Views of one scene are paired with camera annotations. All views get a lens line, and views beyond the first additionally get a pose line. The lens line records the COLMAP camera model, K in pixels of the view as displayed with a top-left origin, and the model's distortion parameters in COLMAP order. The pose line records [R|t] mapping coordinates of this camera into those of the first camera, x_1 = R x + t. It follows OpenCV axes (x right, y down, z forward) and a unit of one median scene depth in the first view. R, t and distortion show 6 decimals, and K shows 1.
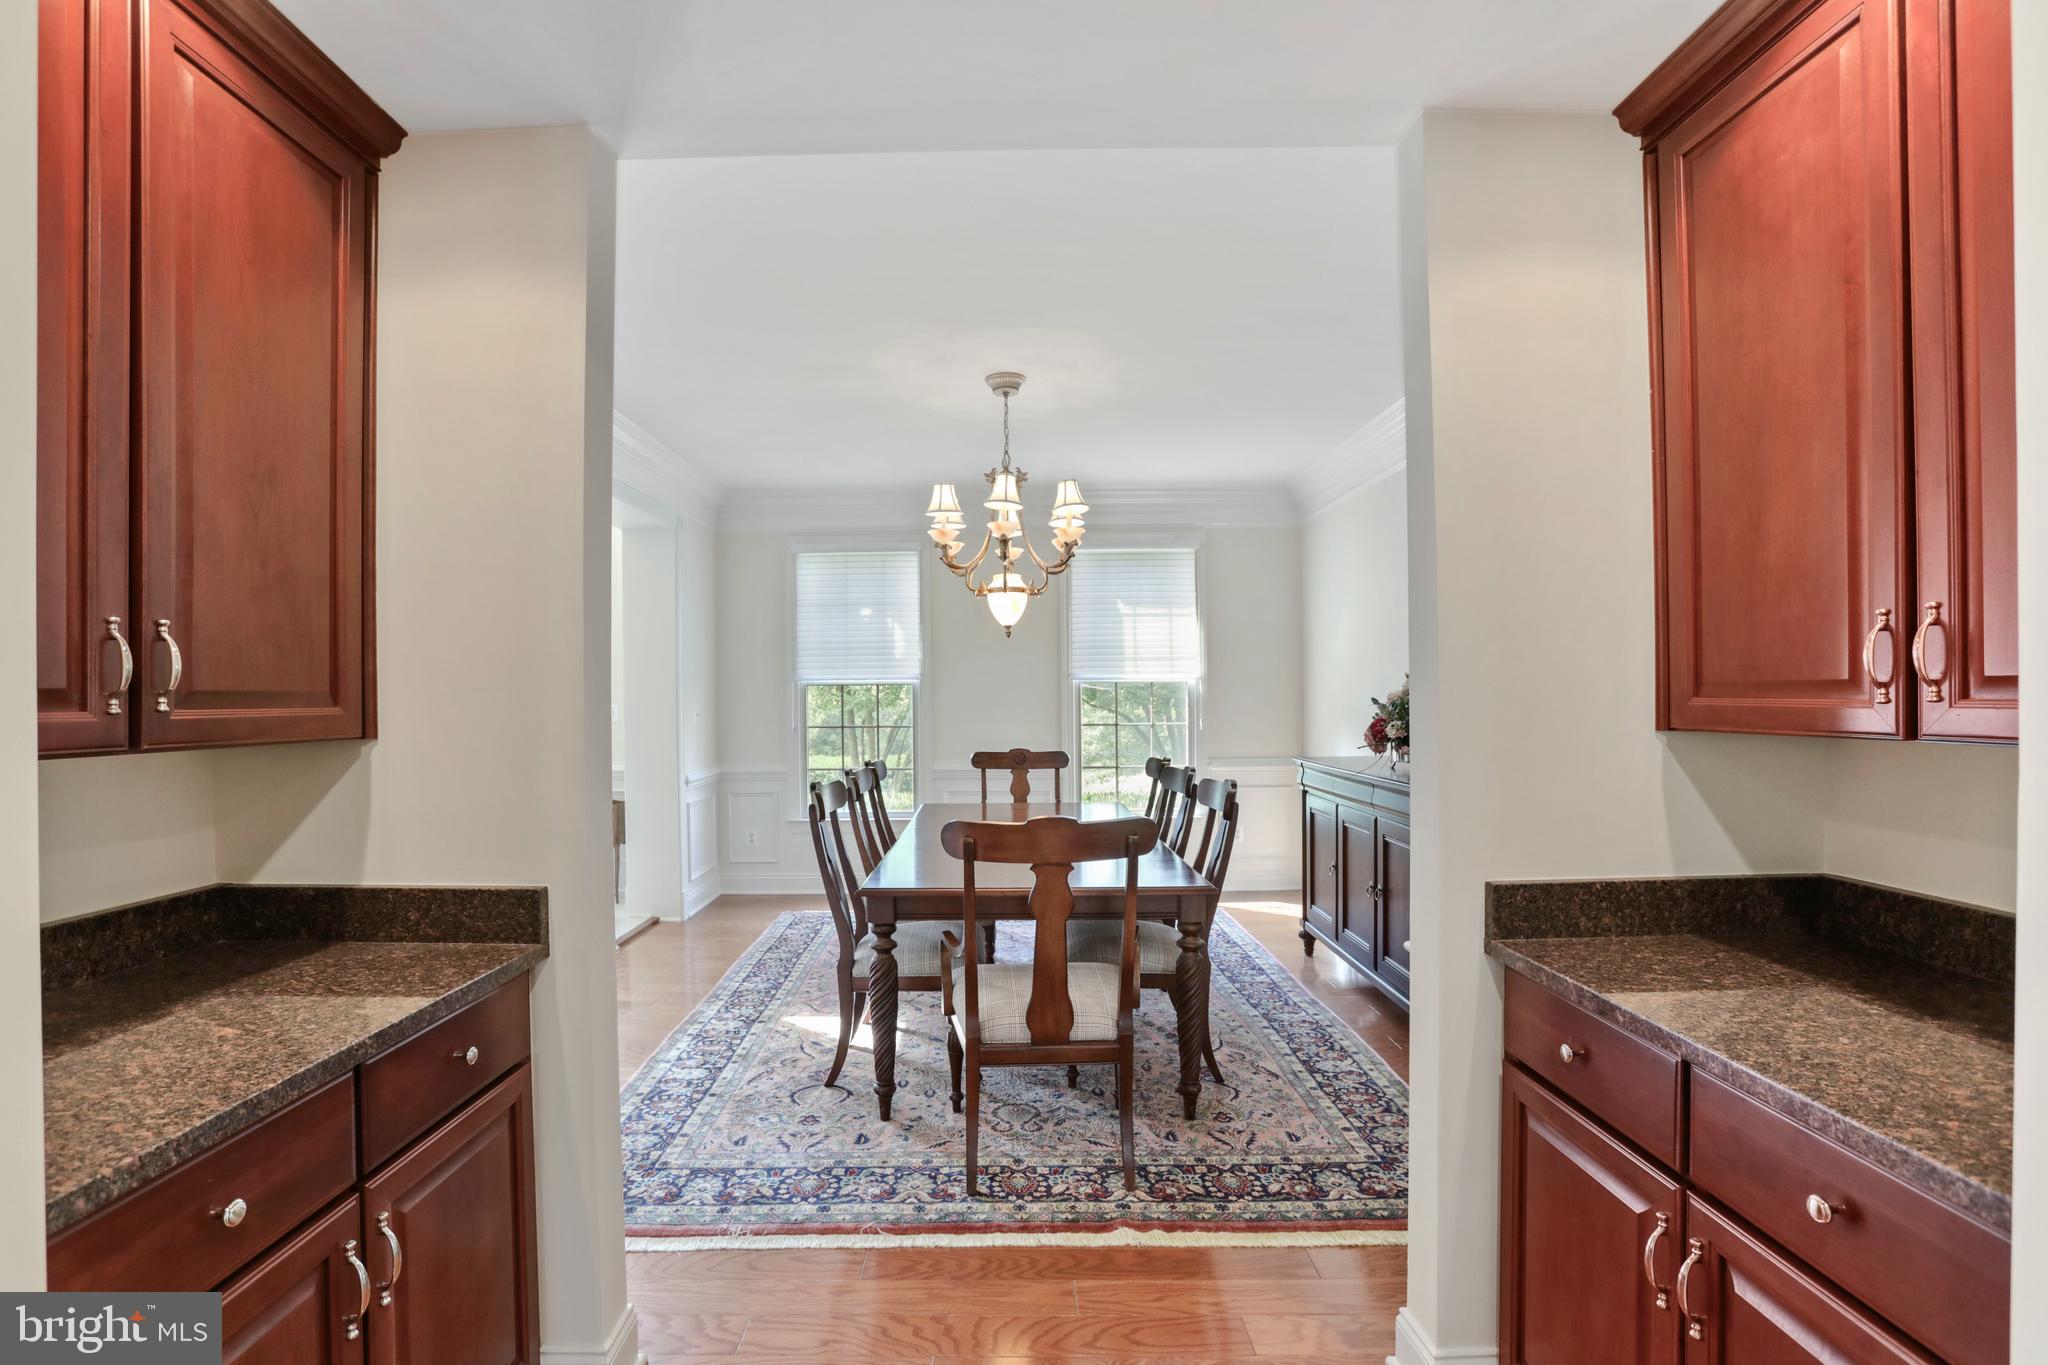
lens RADIAL K [[922.1, 0, 986.9], [0, 922.1, 699.6], [0, 0, 1]] dist [-0.046051, 0.009916]
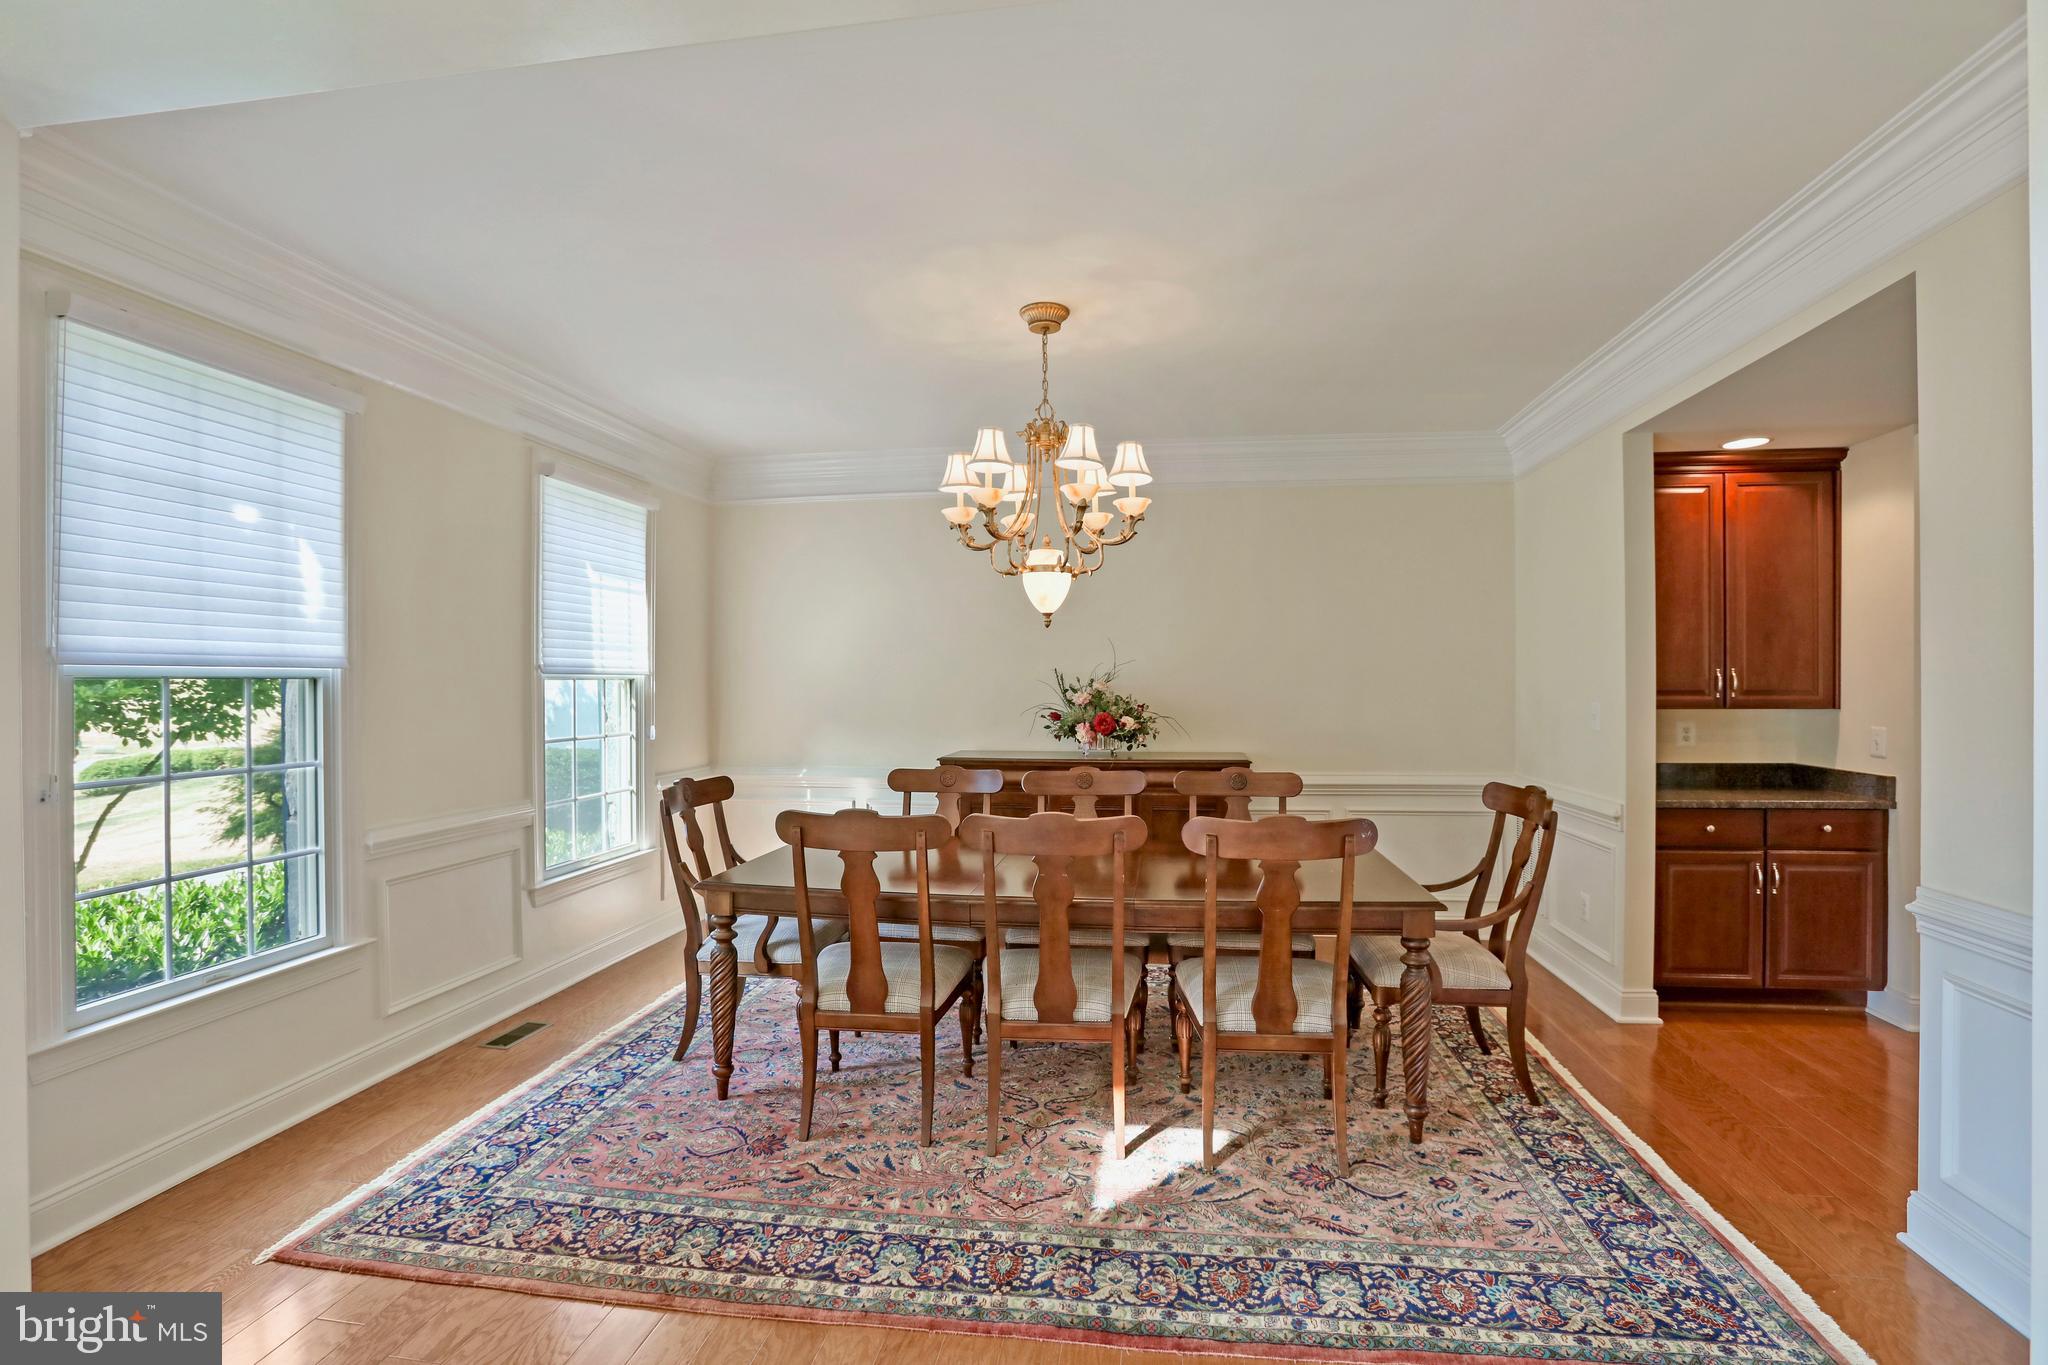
lens RADIAL K [[922.1, 0, 1020.5], [0, 922.1, 691.8], [0, 0, 1]] dist [-0.046051, 0.009916]
pose [[0.148061, -0.001238, 0.988977, -0.984371], [0.008541, 0.999964, -0.000027, -0.012459], [-0.988941, 0.008451, 0.148066, 1.124316]]
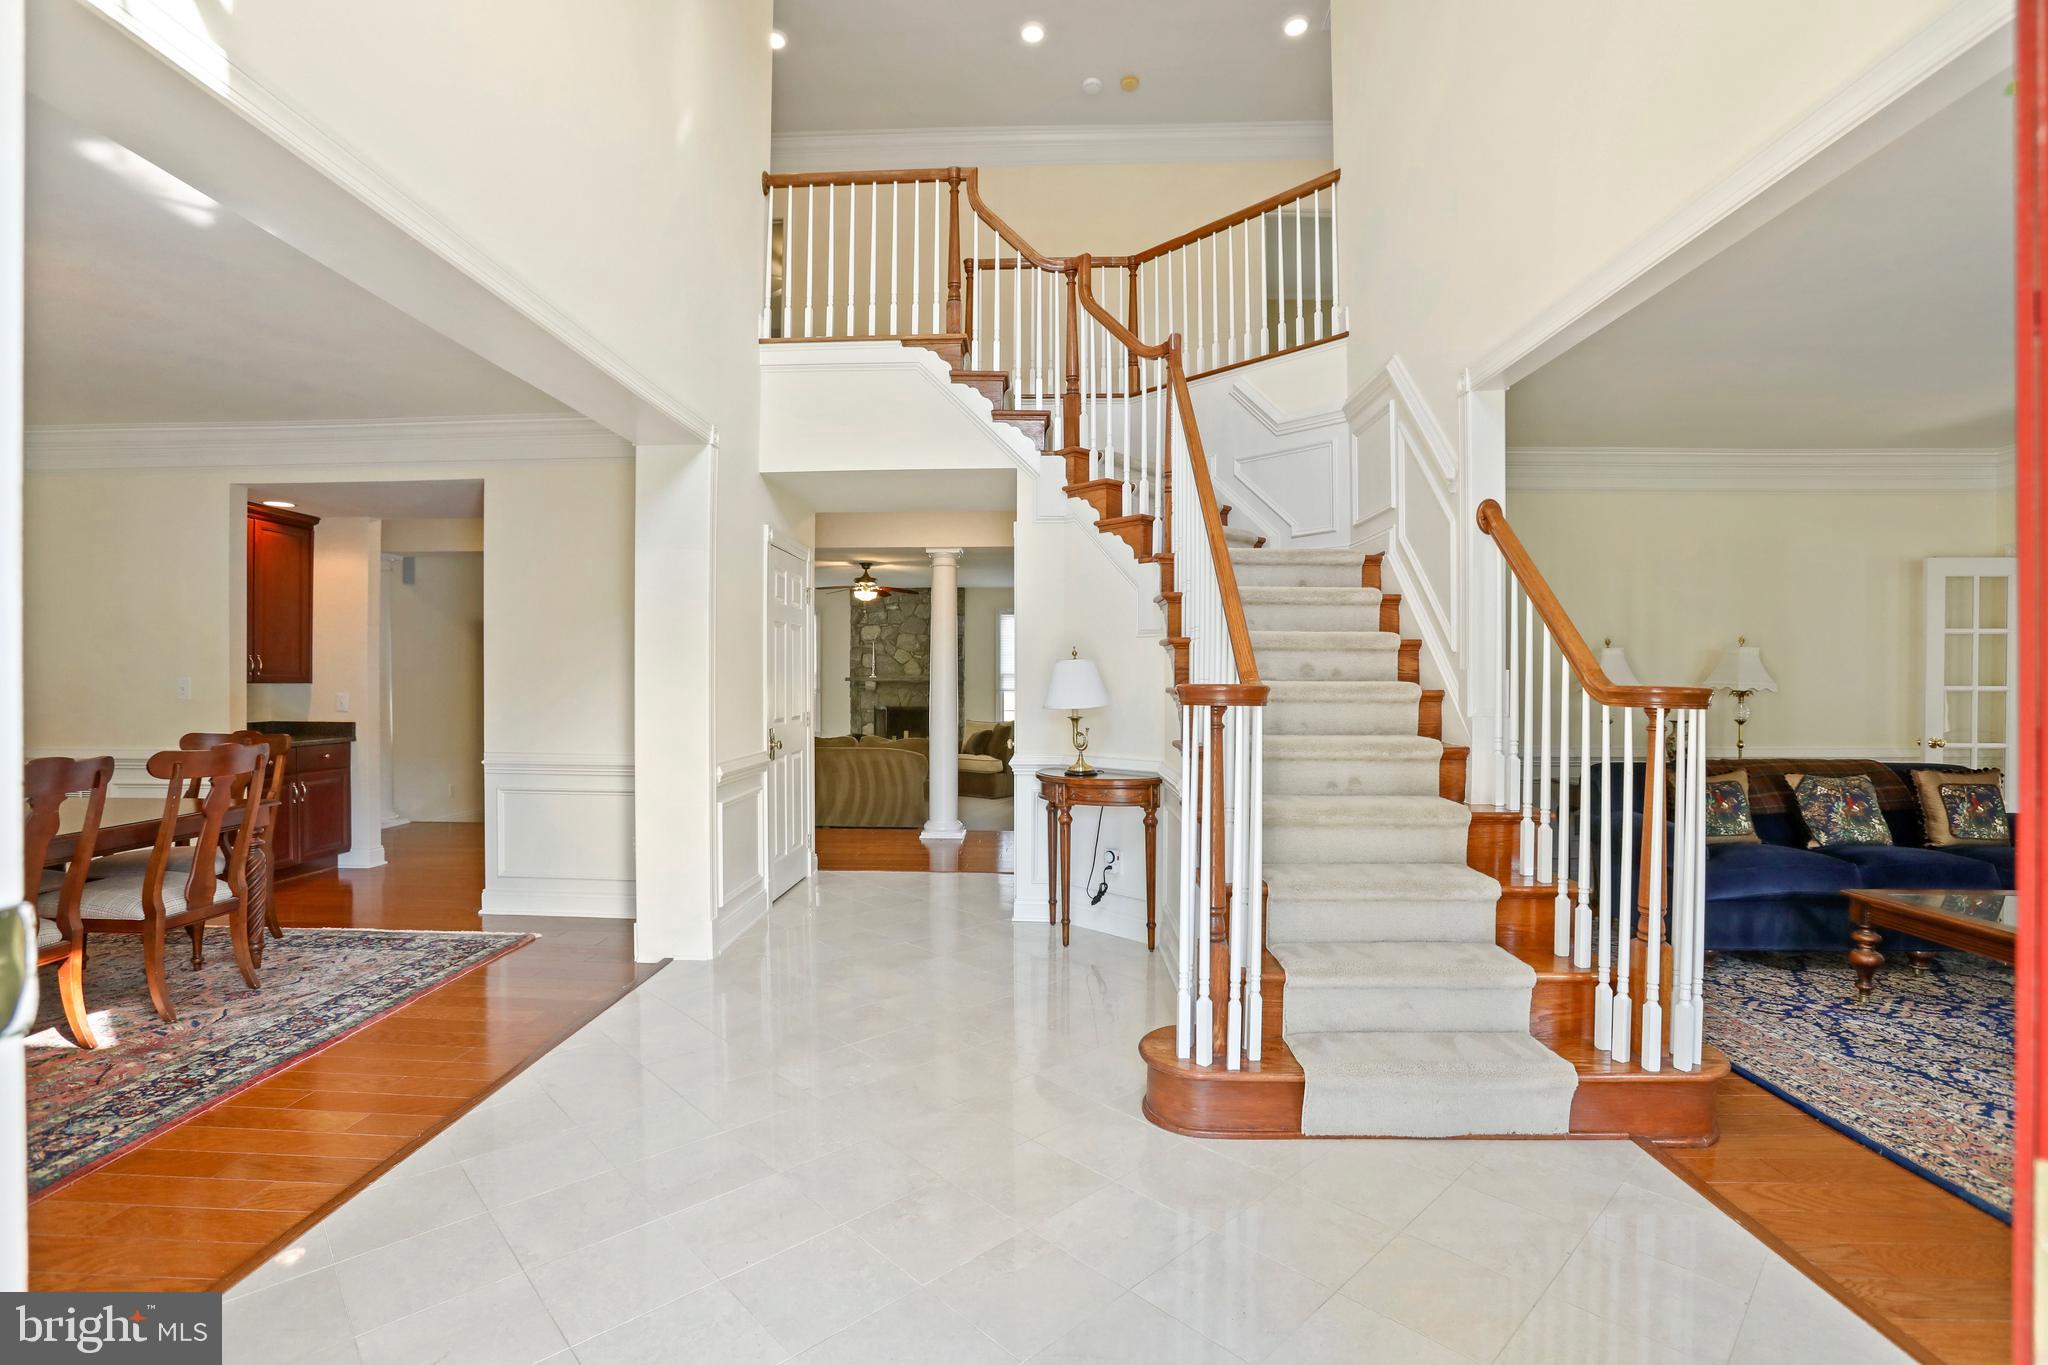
lens RADIAL K [[922.1, 0, 1025.2], [0, 922.1, 690.0], [0, 0, 1]] dist [-0.046051, 0.009916]
pose [[-0.999930, 0.002728, 0.011503, -1.156954], [0.002800, 0.999976, 0.006259, 0.027064], [-0.011485, 0.006291, -0.999914, 2.083939]]
